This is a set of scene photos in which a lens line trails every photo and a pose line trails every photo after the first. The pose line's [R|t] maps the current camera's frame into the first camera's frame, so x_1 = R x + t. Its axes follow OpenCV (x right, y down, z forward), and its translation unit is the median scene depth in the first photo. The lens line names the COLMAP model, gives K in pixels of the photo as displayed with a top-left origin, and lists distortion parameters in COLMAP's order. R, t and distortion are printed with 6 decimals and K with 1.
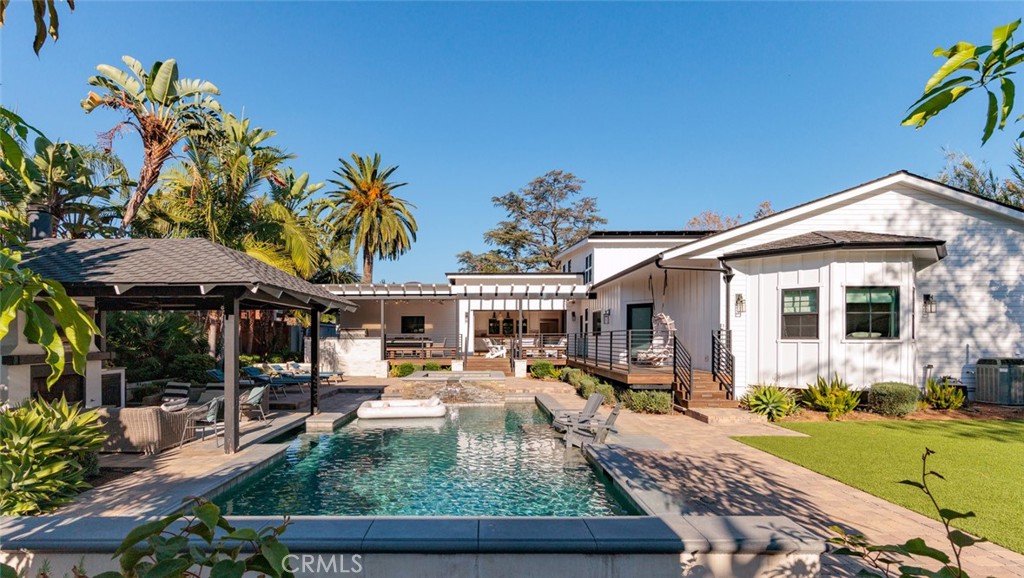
lens RADIAL K [[470.9, 0, 478.8], [0, 470.9, 333.7], [0, 0, 1]] dist [0.000300, -0.000027]
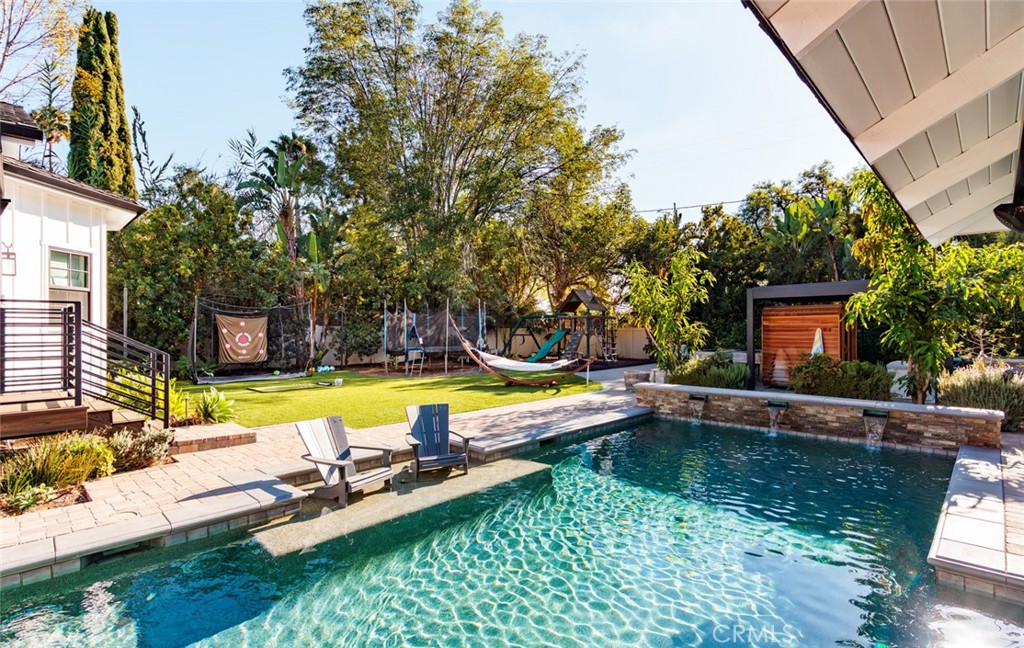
lens RADIAL K [[491.2, 0, 558.5], [0, 491.2, 333.6], [0, 0, 1]] dist [-0.000266, -0.000408]
pose [[-0.744973, -0.004543, 0.667079, -0.284527], [-0.007648, 0.999969, -0.001731, 0.017511], [-0.667051, -0.006392, -0.744985, 0.989642]]
